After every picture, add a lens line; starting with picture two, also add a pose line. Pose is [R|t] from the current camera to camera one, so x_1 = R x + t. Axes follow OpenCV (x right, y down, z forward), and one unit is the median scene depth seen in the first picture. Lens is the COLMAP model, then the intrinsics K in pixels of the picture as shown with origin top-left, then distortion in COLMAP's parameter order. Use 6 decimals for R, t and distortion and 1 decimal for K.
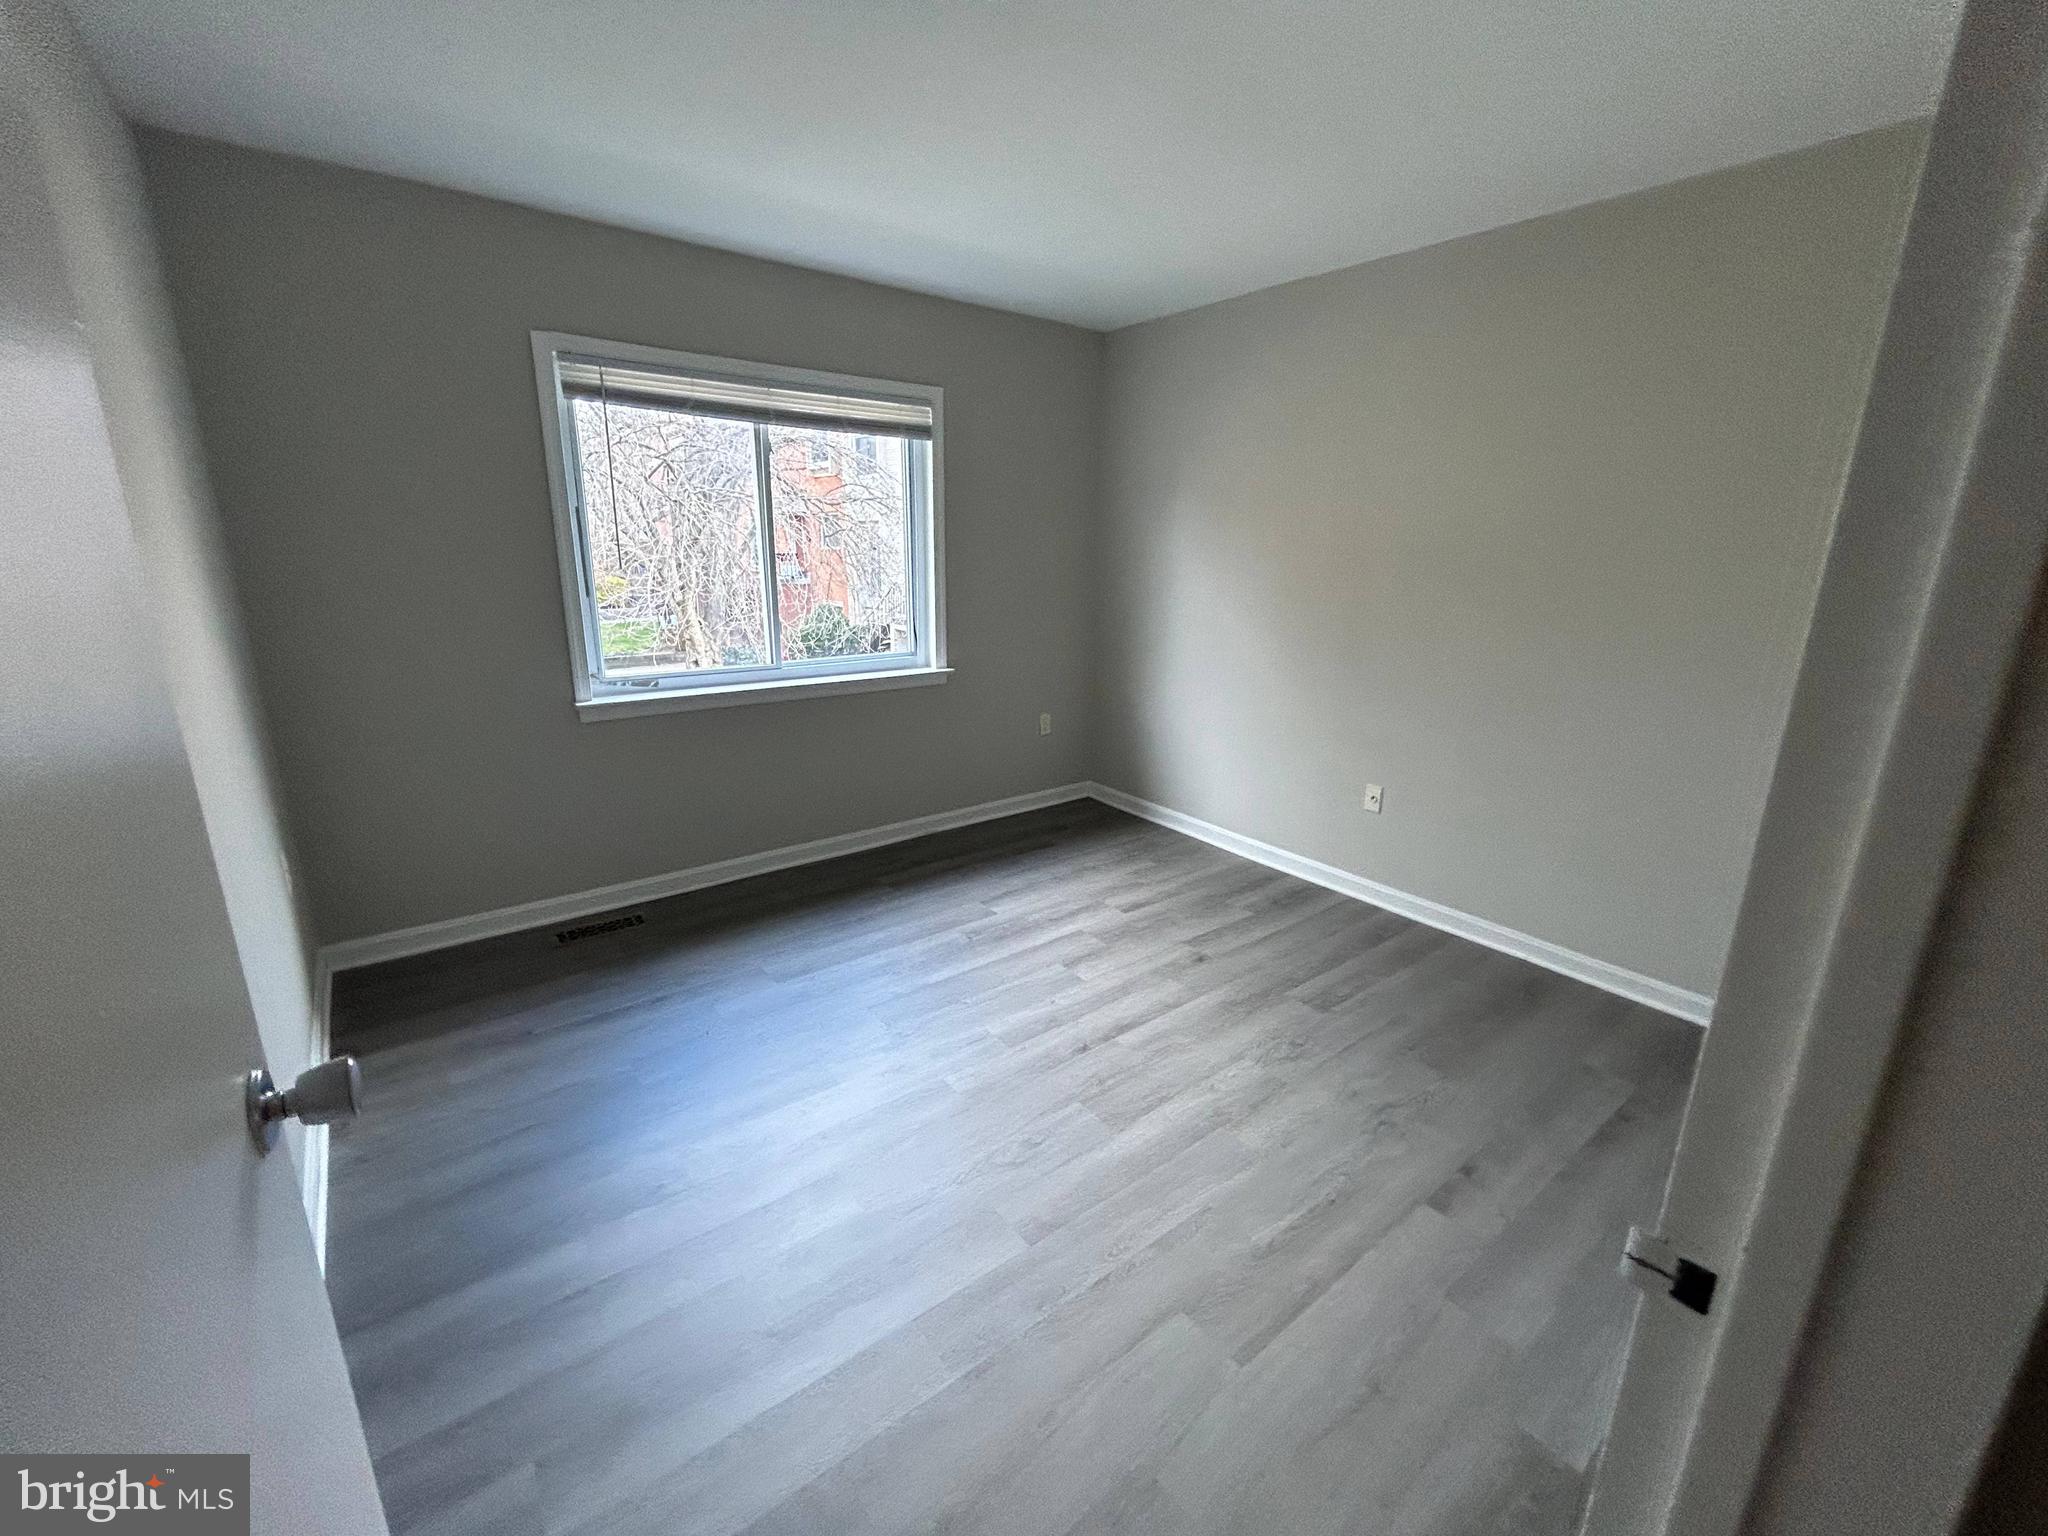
lens RADIAL K [[836.7, 0, 1027.2], [0, 836.7, 769.1], [0, 0, 1]] dist [-0.002760, 0.000215]
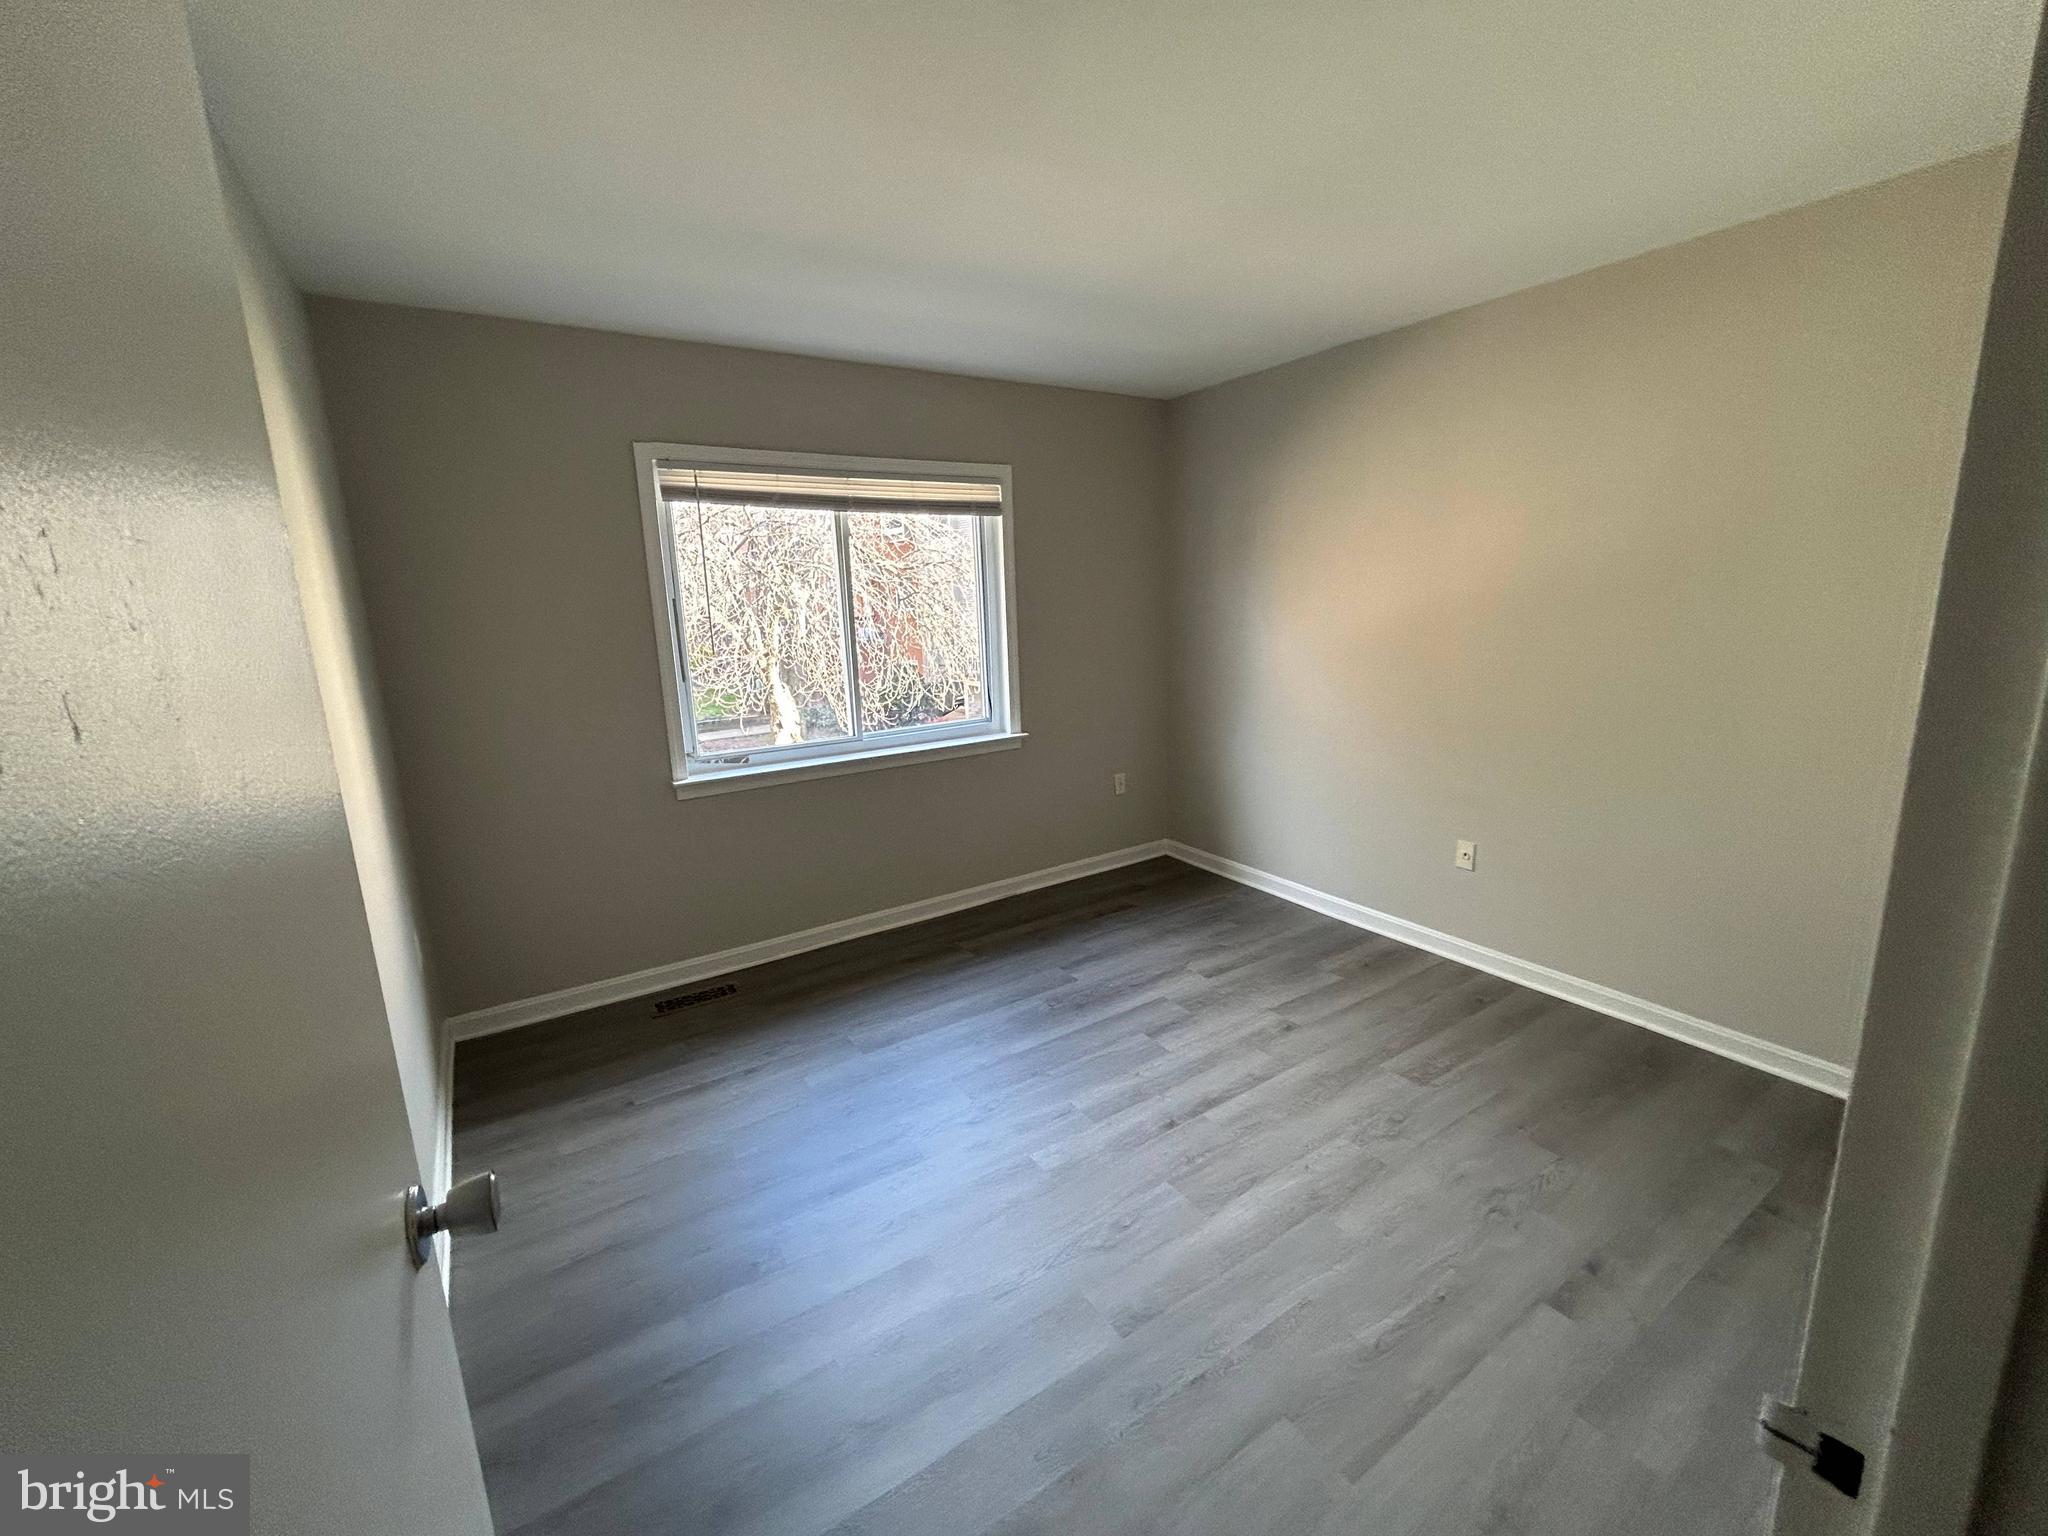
lens RADIAL K [[836.7, 0, 1024.0], [0, 836.7, 768.0], [0, 0, 1]] dist [-0.000092, 0.000357]
pose [[0.995311, -0.030454, -0.091805, -0.000707], [0.025000, 0.997886, -0.059984, -0.023627], [0.093438, 0.057408, 0.993969, -0.012433]]
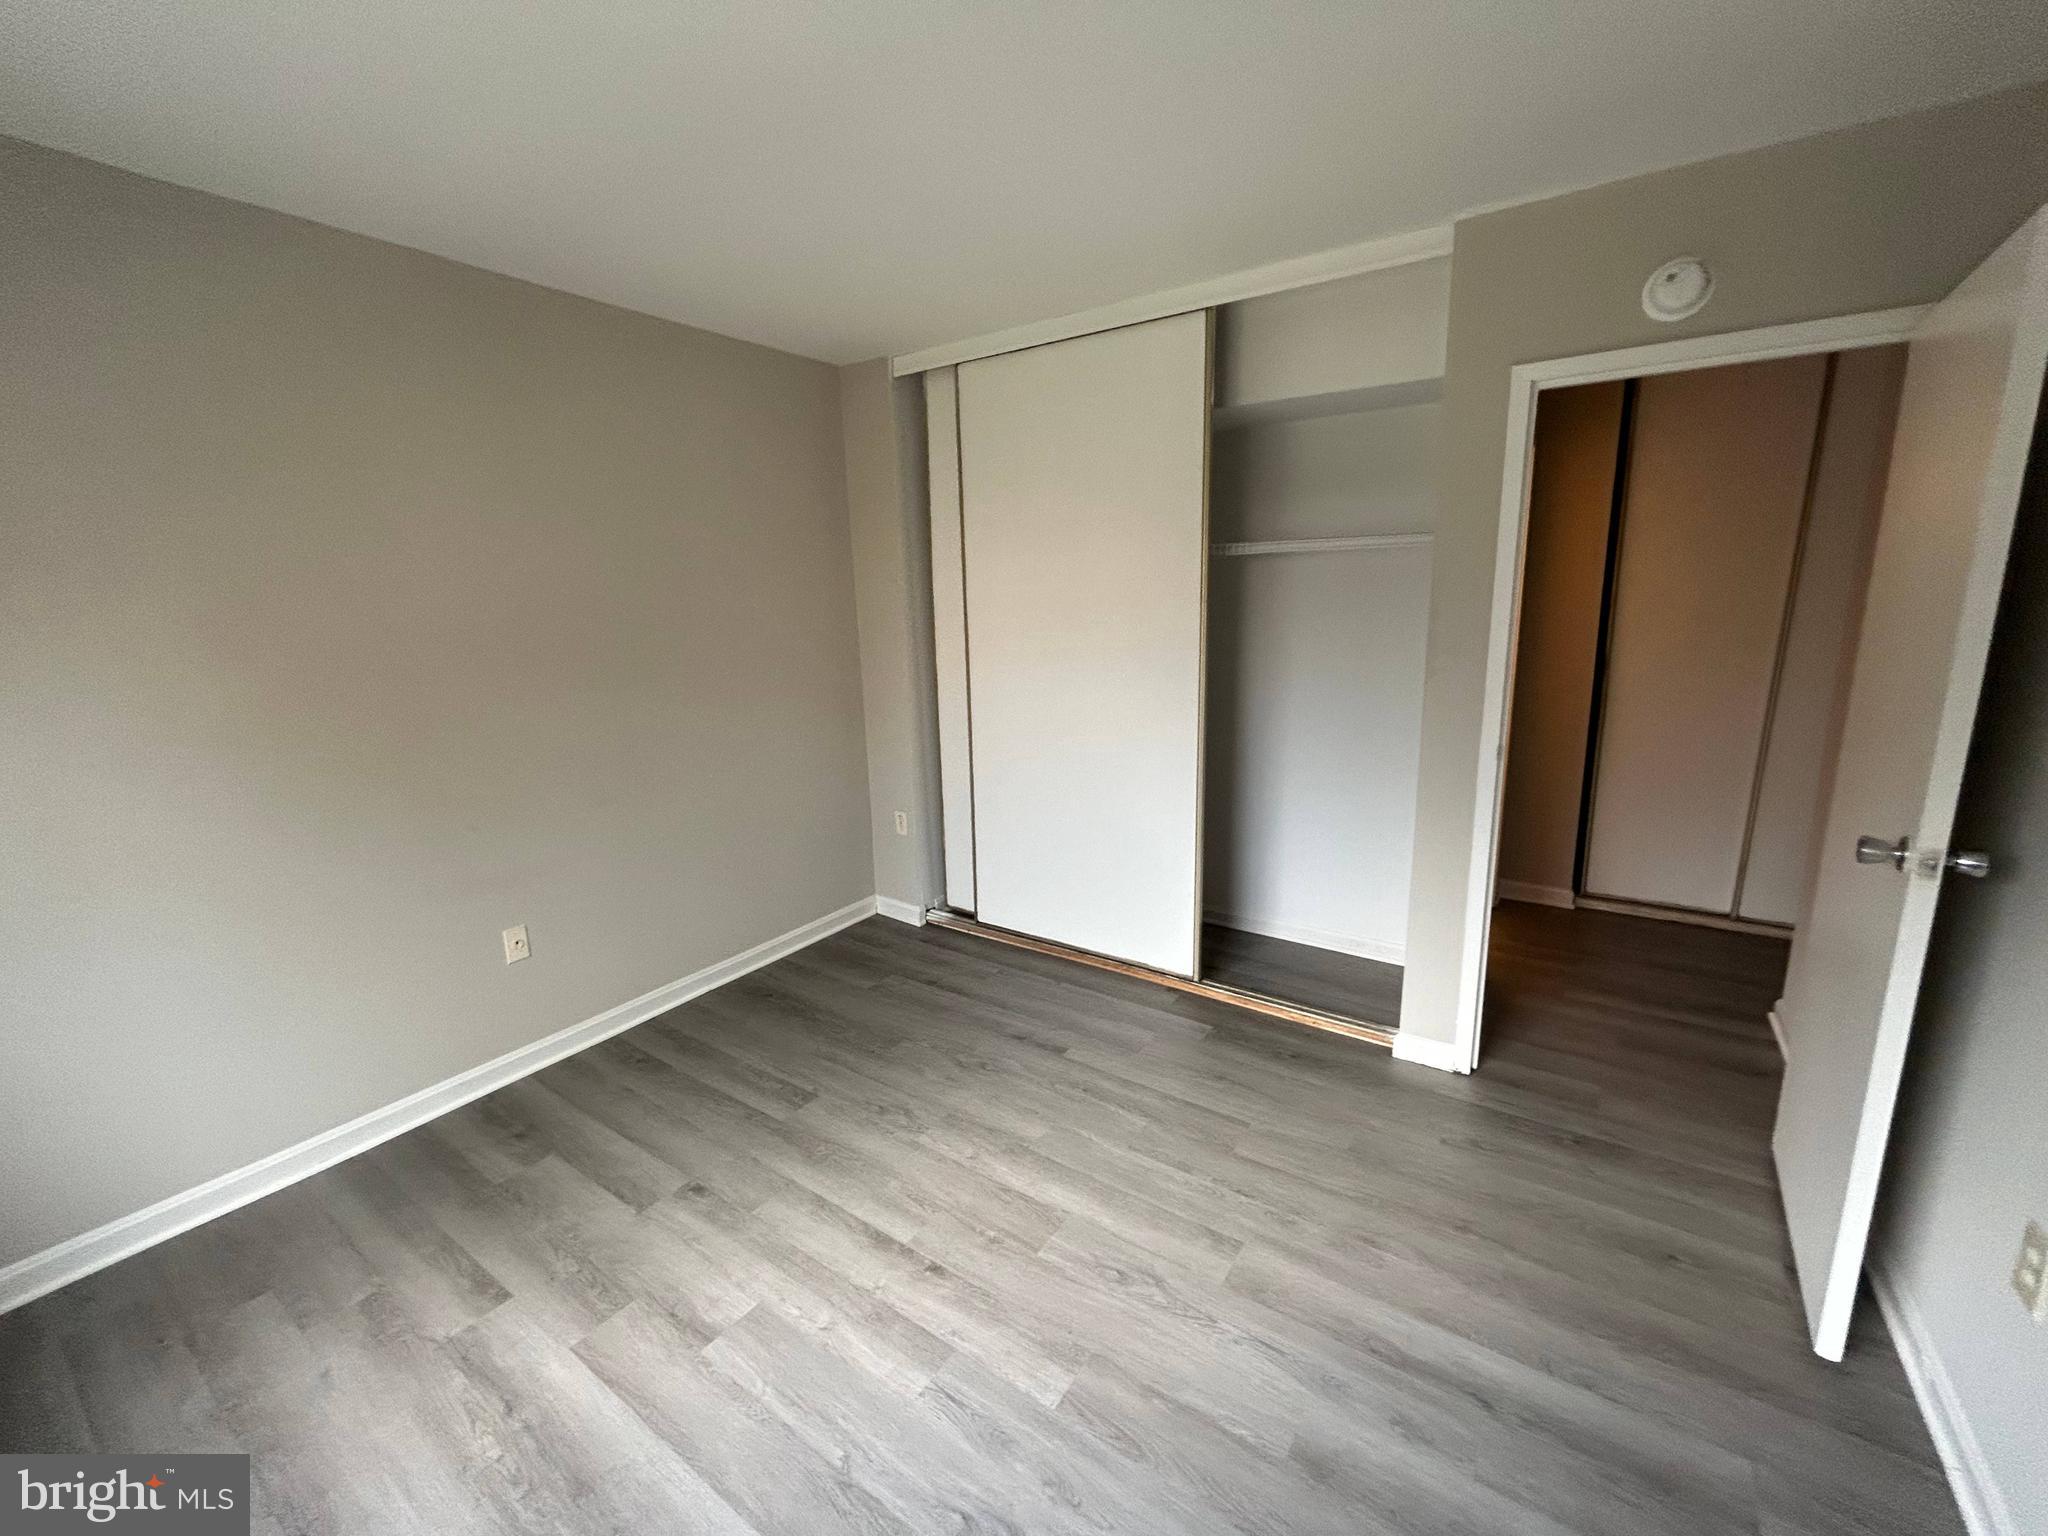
lens RADIAL K [[836.7, 0, 1024.0], [0, 836.7, 768.0], [0, 0, 1]] dist [-0.000092, 0.000357]
pose [[-0.303664, -0.211258, 0.929063, -0.495282], [0.270747, 0.915777, 0.296730, -0.256647], [-0.913501, 0.341647, -0.220891, 0.796426]]
